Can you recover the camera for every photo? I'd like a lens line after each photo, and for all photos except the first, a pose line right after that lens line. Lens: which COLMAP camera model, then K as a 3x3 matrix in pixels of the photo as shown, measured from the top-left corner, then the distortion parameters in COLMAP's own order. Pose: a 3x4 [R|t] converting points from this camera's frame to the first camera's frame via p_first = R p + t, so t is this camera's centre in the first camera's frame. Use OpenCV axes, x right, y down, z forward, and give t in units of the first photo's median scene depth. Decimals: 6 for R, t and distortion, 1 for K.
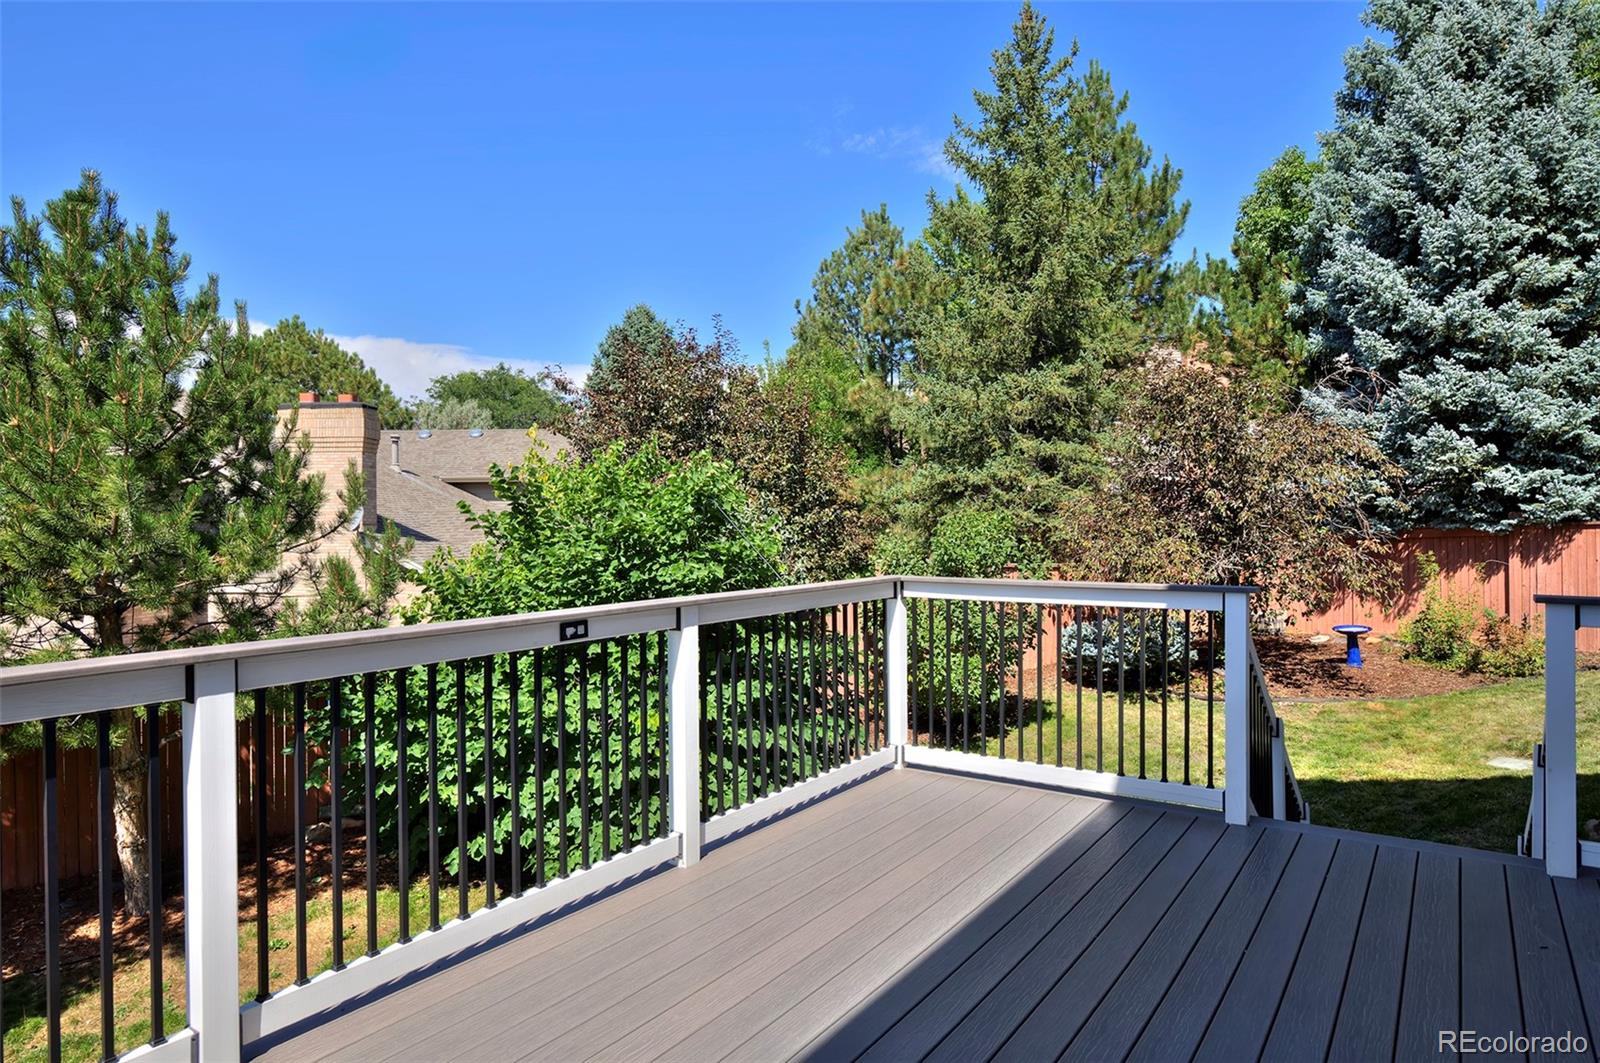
lens RADIAL K [[963.2, 0, 800.0], [0, 963.2, 531.5], [0, 0, 1]] dist [0.000977, 0.000346]
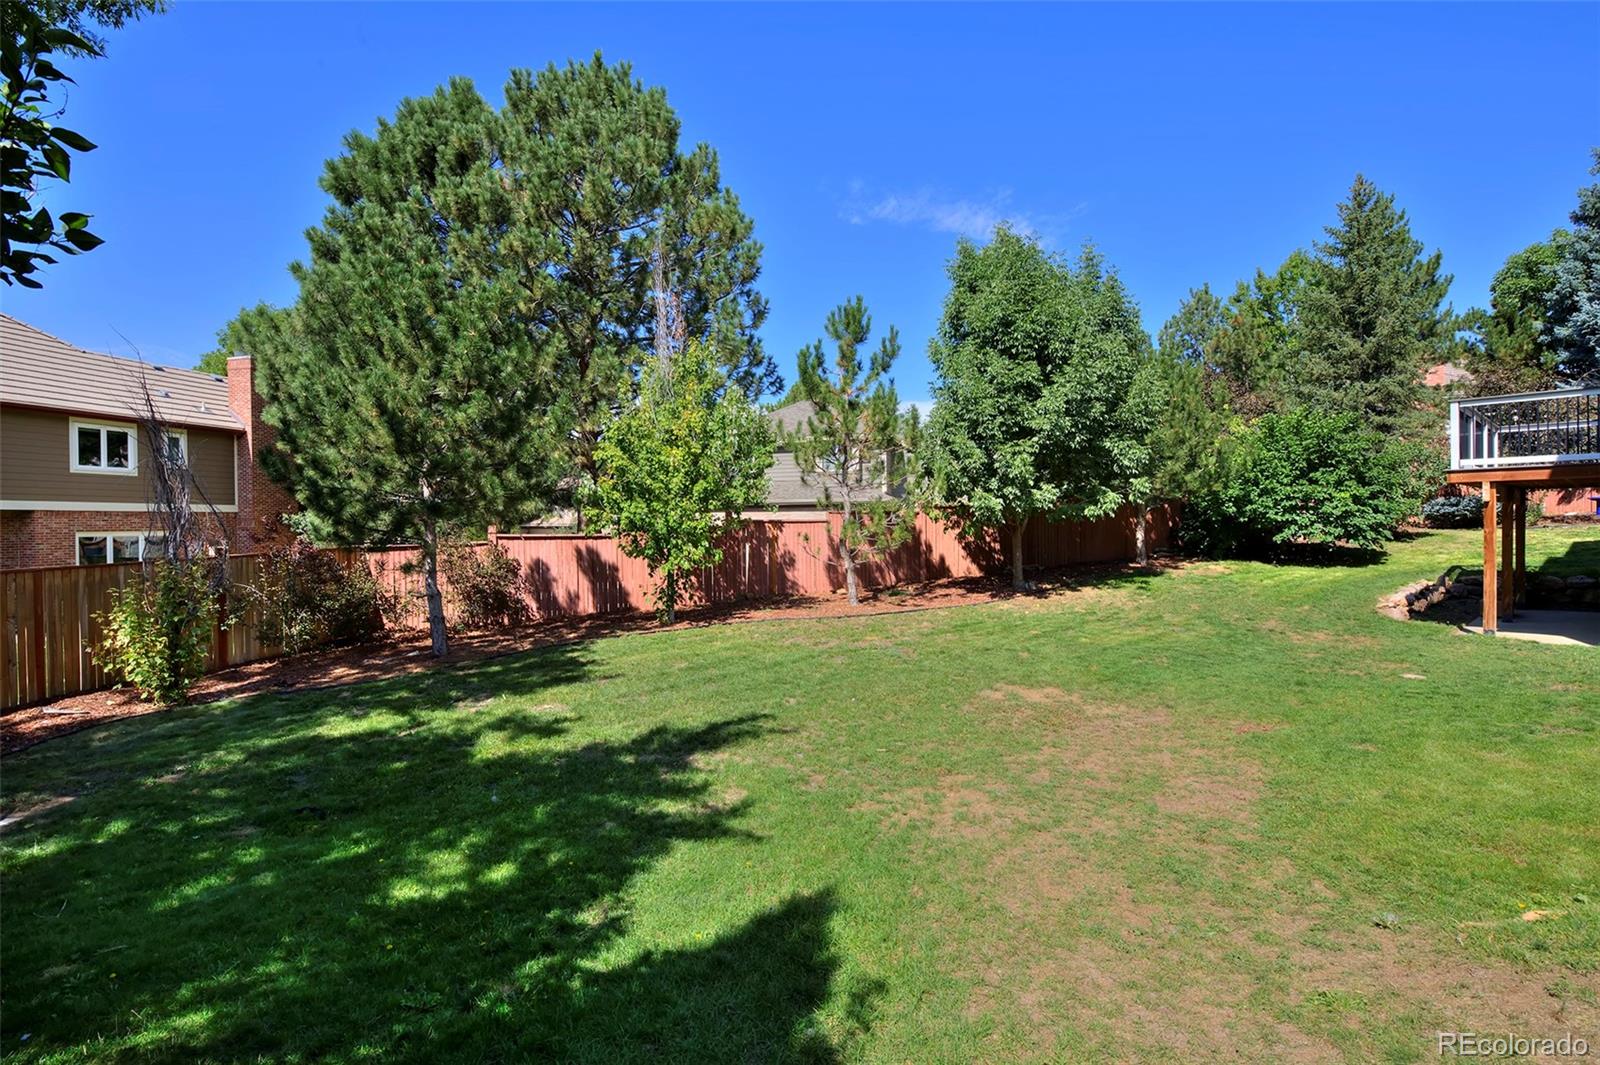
lens RADIAL K [[749.3, 0, 800.0], [0, 749.3, 532.5], [0, 0, 1]] dist [-0.001055, -0.001970]
pose [[0.972568, 0.001323, -0.232615, -0.478439], [-0.000183, 0.999988, 0.004920, 0.115520], [0.232618, -0.004743, 0.972557, -0.630315]]
